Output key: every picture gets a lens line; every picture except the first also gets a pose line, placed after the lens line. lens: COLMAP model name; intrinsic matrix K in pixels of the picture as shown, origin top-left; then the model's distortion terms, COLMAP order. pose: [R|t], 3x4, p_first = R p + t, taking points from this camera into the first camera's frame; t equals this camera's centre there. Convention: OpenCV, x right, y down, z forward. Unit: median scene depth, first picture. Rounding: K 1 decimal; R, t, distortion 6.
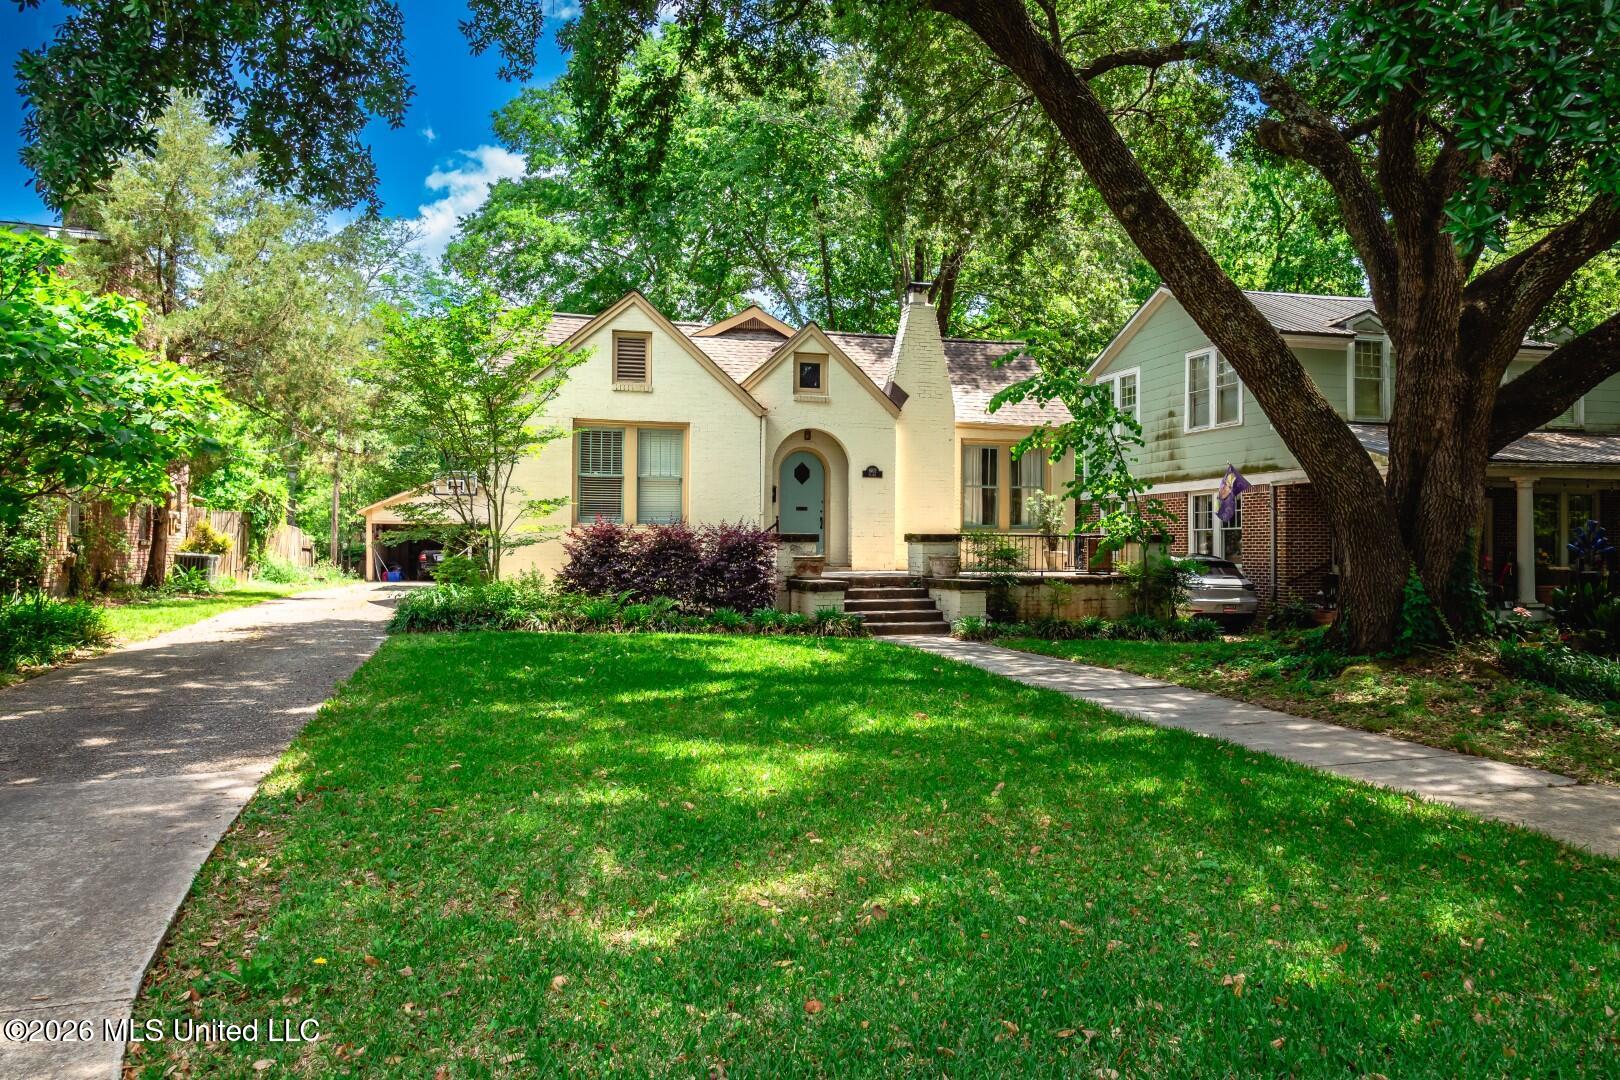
lens RADIAL K [[1128.3, 0, 810.0], [0, 1128.3, 540.0], [0, 0, 1]] dist [0.000811, 0.000582]
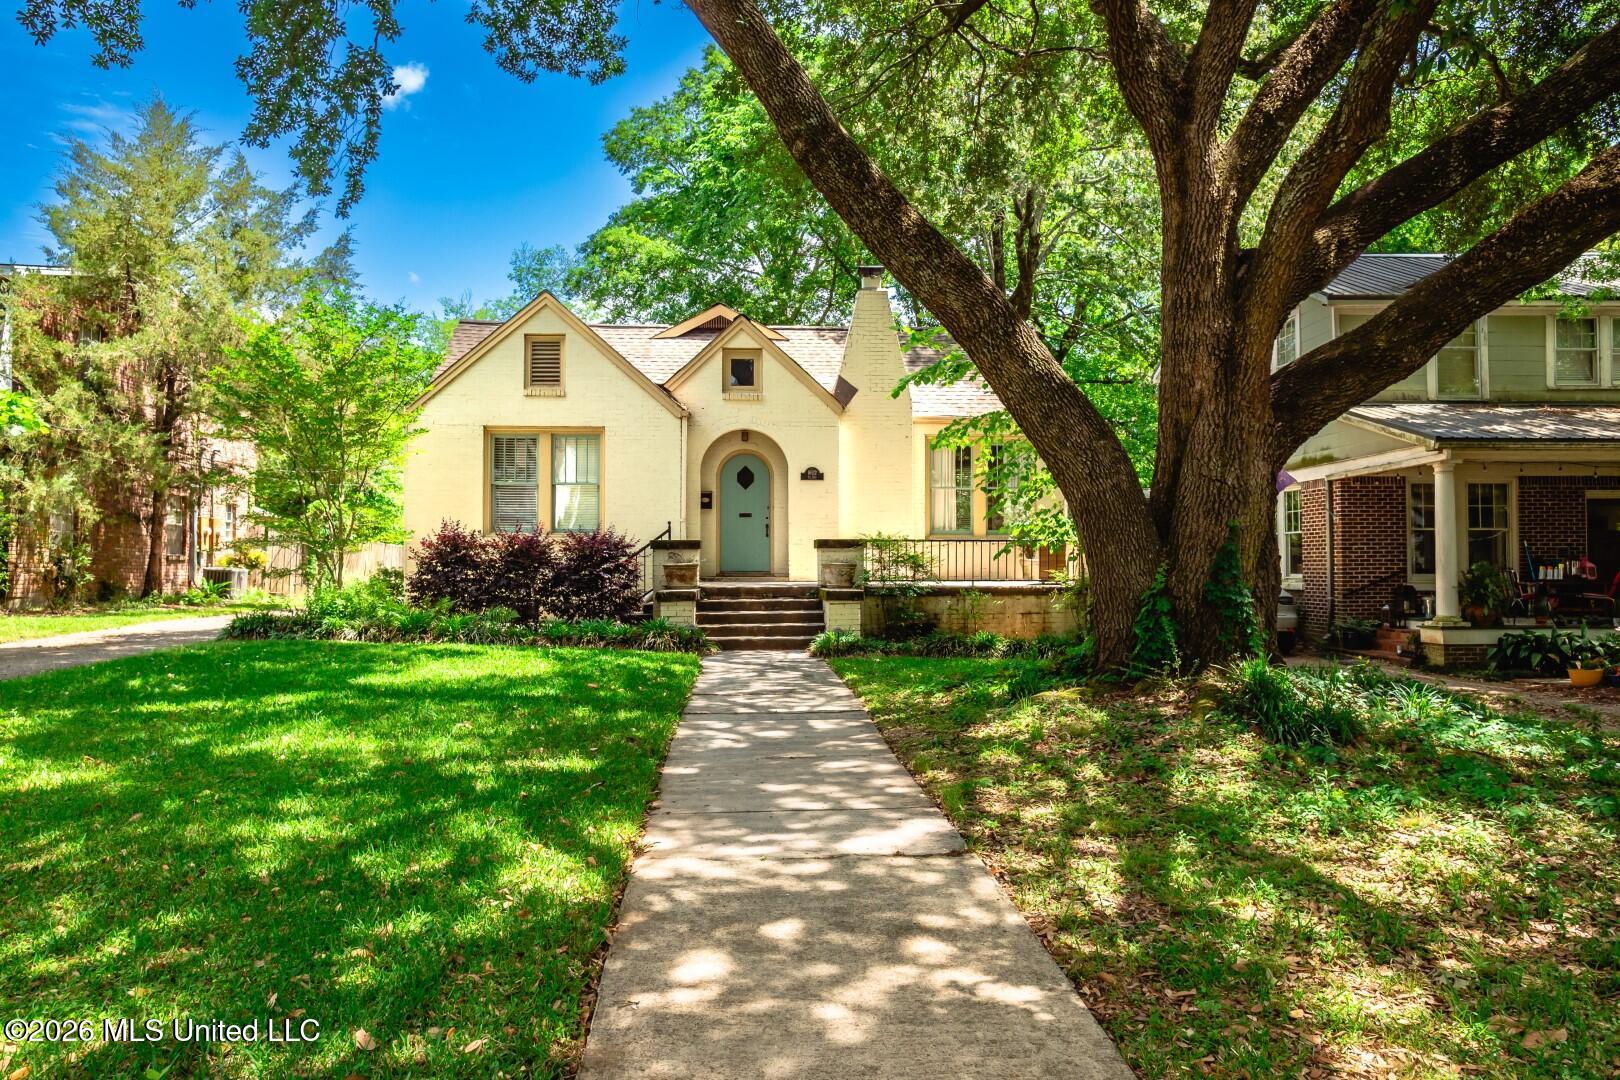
lens RADIAL K [[1141.5, 0, 810.0], [0, 1141.5, 562.4], [0, 0, 1]] dist [-0.006295, -0.002212]
pose [[0.970615, -0.006678, -0.240545, 0.290473], [0.007471, 0.999969, 0.002383, 0.009970], [0.240522, -0.004110, 0.970635, 0.099821]]
